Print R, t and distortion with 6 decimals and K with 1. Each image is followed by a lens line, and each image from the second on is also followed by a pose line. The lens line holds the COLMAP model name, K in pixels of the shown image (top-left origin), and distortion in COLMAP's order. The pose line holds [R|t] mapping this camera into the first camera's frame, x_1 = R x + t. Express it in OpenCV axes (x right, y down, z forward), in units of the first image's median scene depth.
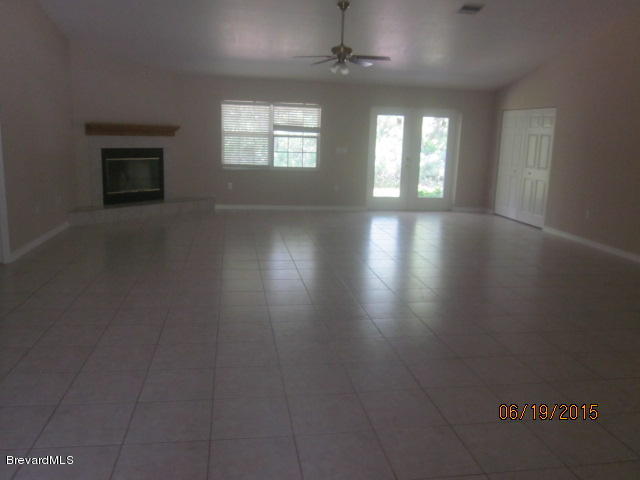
lens RADIAL K [[532.1, 0, 320.0], [0, 532.1, 240.0], [0, 0, 1]] dist [-0.041463, 0.007463]
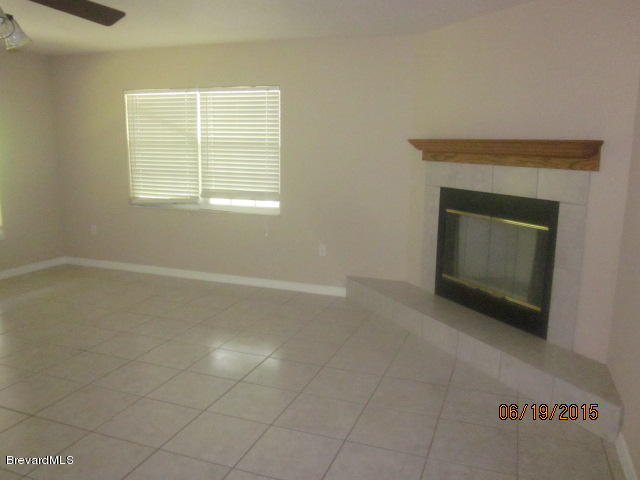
lens RADIAL K [[532.1, 0, 320.0], [0, 532.1, 240.0], [0, 0, 1]] dist [-0.041463, 0.007463]
pose [[-0.487724, 0.081185, -0.869215, 0.091812], [-0.231778, 0.947892, 0.218586, -0.190613], [0.841668, 0.308075, -0.443493, 1.037722]]
